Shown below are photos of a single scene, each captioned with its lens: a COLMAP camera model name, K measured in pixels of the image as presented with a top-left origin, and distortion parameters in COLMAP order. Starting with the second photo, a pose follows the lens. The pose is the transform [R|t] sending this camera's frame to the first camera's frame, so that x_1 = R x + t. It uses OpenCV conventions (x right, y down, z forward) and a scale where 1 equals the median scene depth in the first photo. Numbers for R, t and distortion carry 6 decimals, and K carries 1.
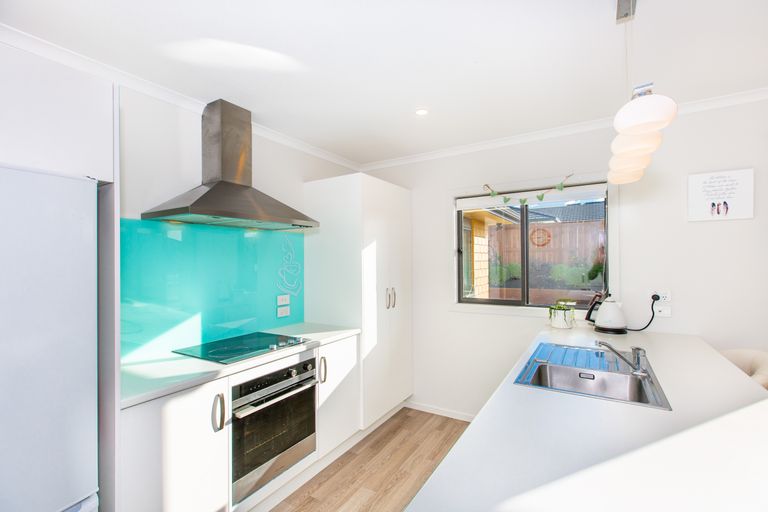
lens RADIAL K [[336.9, 0, 384.0], [0, 336.9, 256.0], [0, 0, 1]] dist [0.018034, -0.000174]
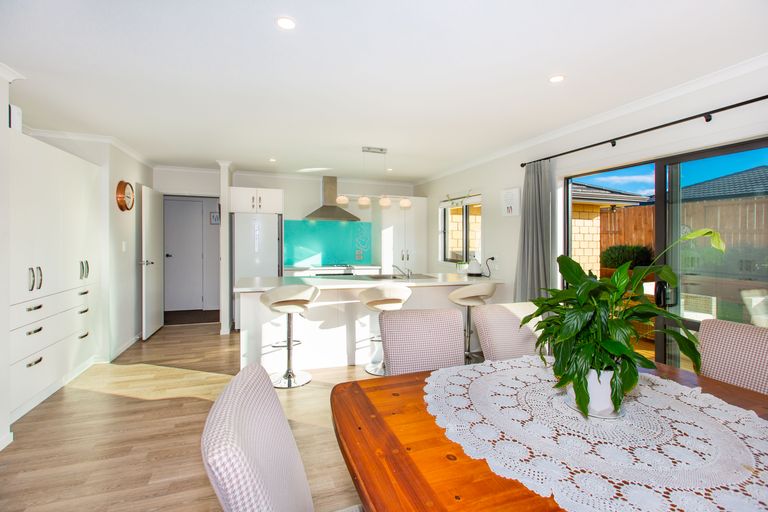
lens RADIAL K [[336.9, 0, 384.0], [0, 336.9, 256.0], [0, 0, 1]] dist [0.018034, -0.000174]
pose [[0.779882, 0.052936, -0.623684, 1.434845], [-0.015474, 0.997743, 0.065336, 0.002233], [0.625736, -0.041304, 0.778941, -0.761248]]
